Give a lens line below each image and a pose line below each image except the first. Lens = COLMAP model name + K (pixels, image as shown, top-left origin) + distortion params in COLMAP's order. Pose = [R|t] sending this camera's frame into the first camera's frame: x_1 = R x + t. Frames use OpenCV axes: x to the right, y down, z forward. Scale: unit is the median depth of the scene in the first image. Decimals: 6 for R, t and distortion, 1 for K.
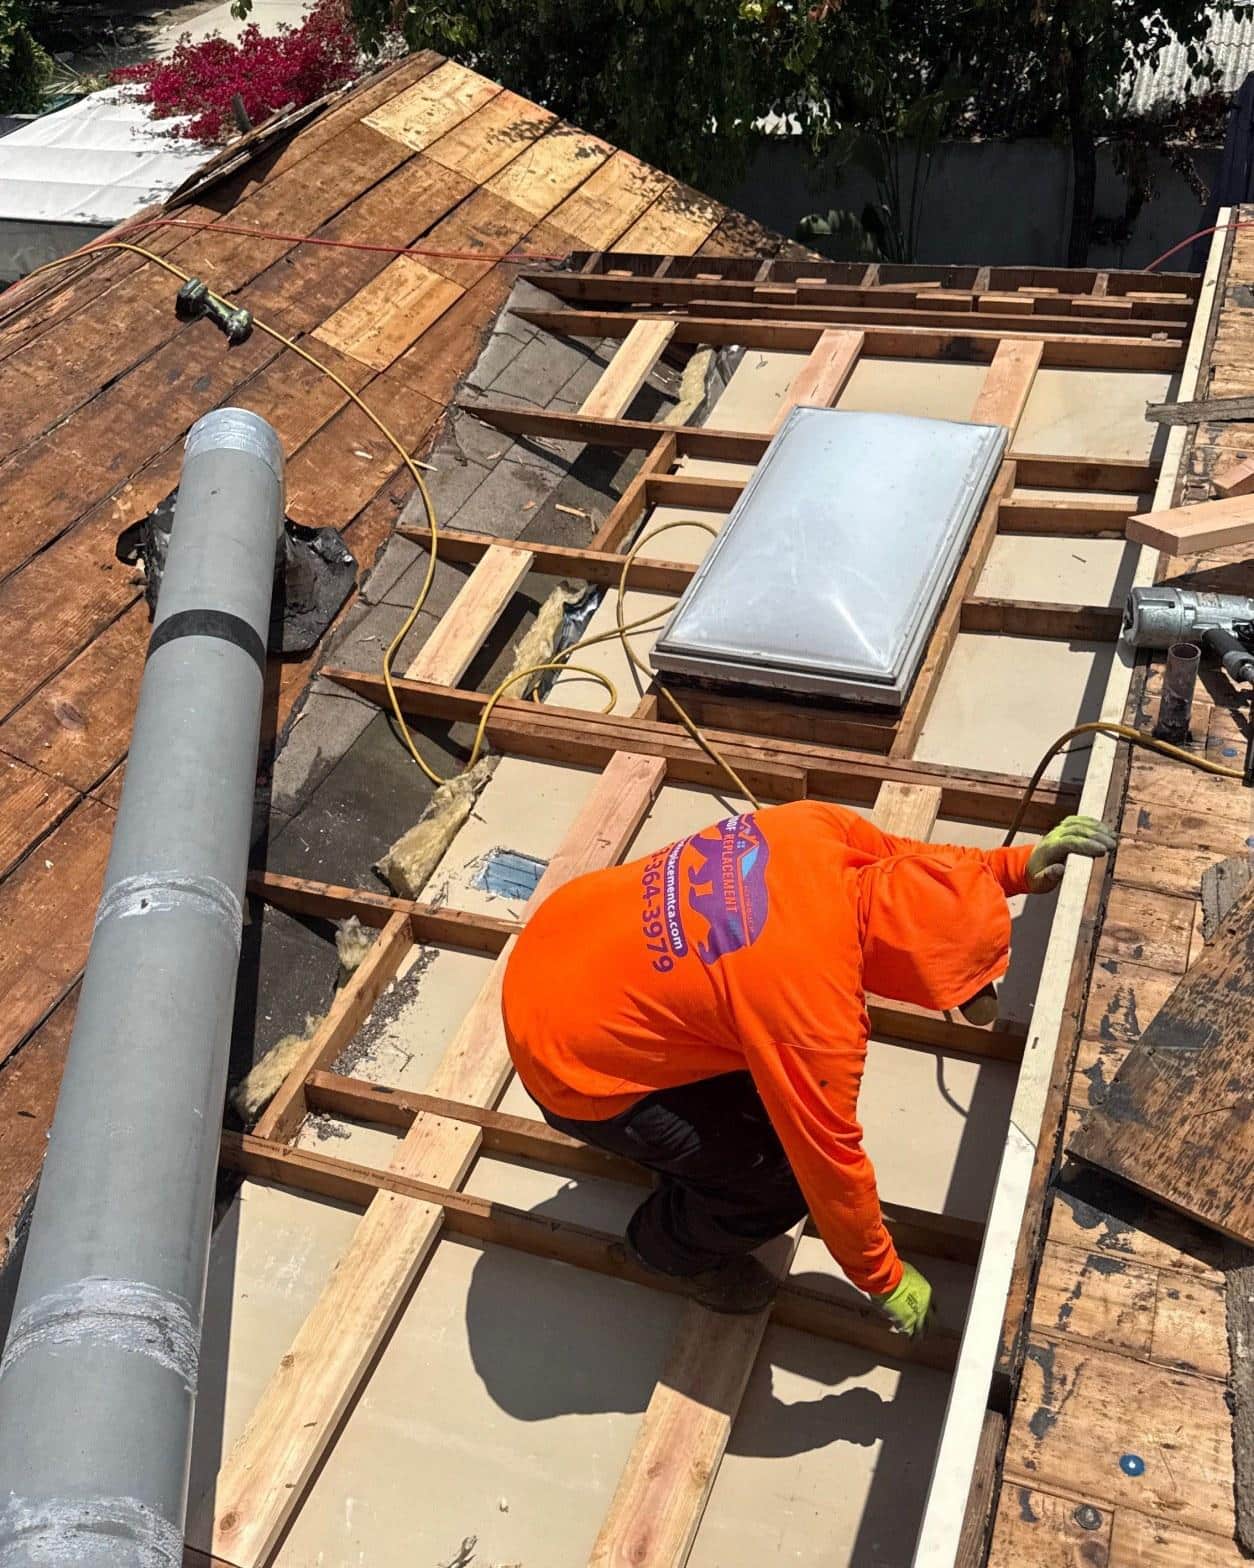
lens RADIAL K [[1533.6, 0, 624.2], [0, 1533.6, 760.2], [0, 0, 1]] dist [0.164334, -0.329078]
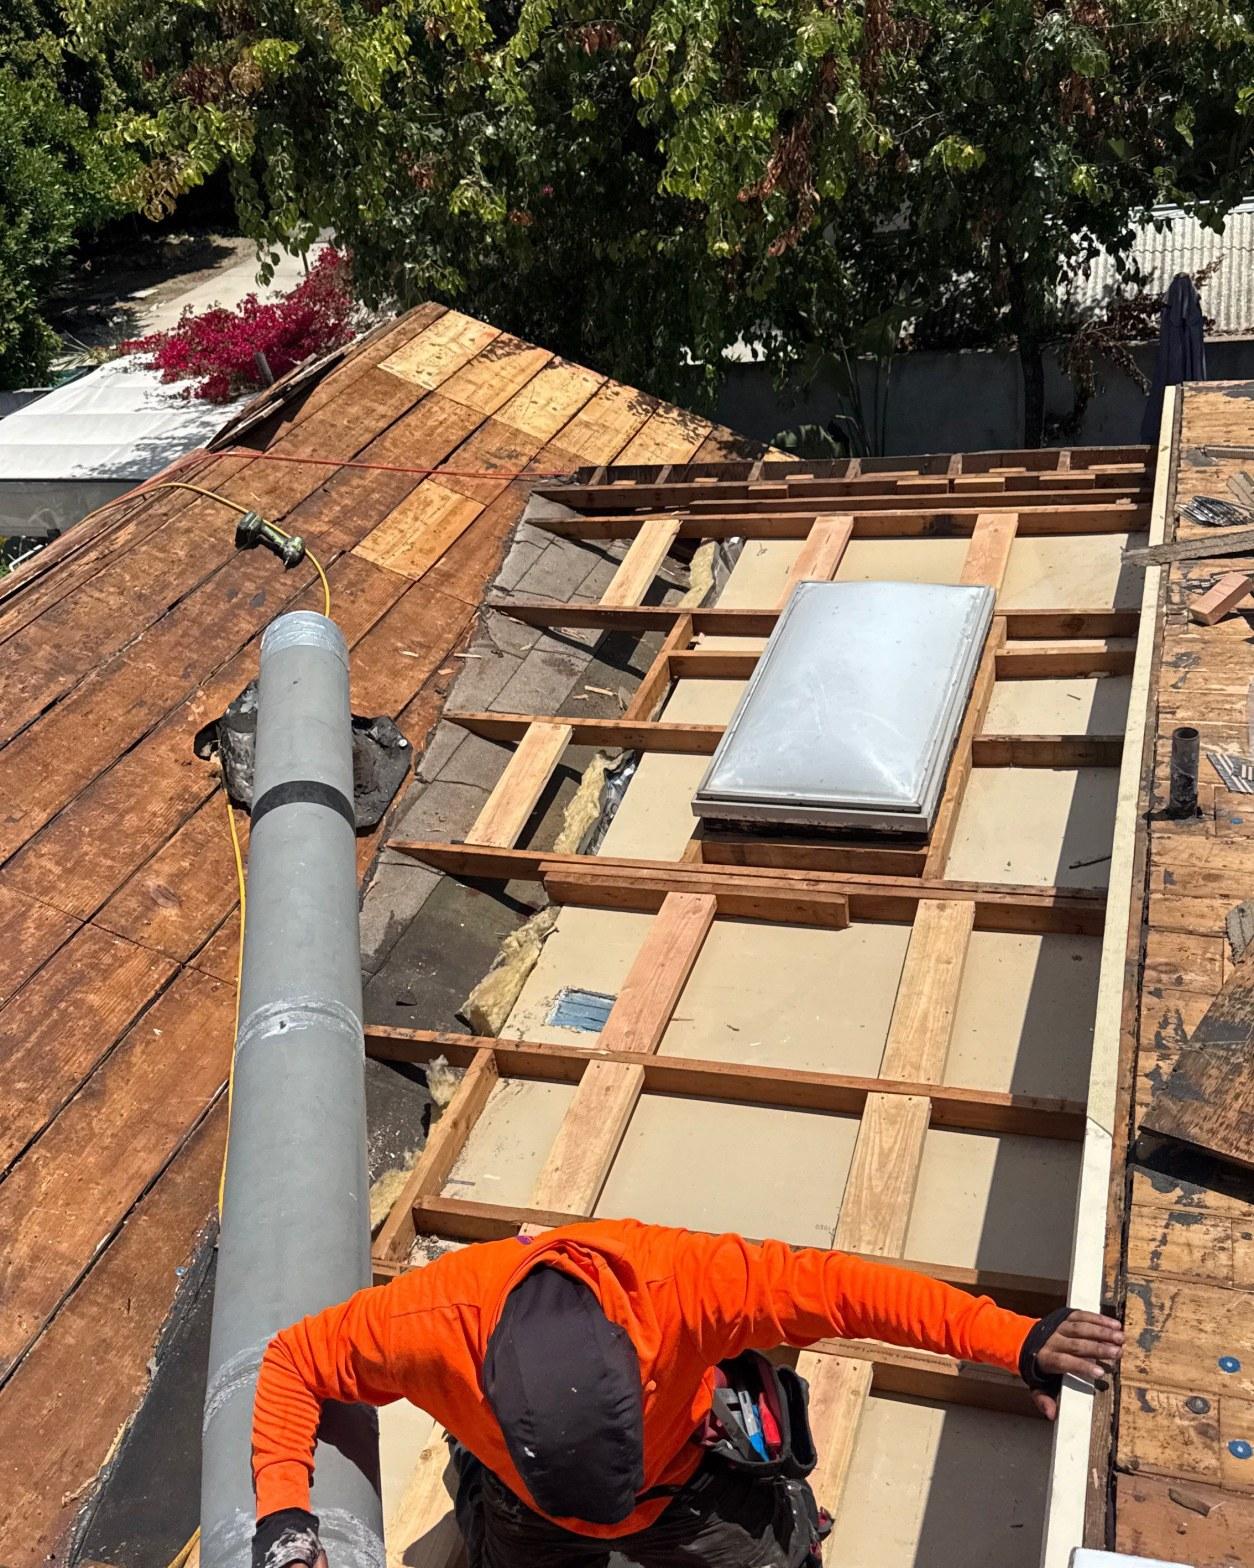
lens RADIAL K [[1564.1, 0, 614.3], [0, 1564.1, 801.2], [0, 0, 1]] dist [0.194435, -0.424644]
pose [[0.997656, -0.067314, 0.012308, -0.046648], [0.068327, 0.989768, -0.125266, 0.058506], [-0.003750, 0.125813, 0.992047, -0.091882]]
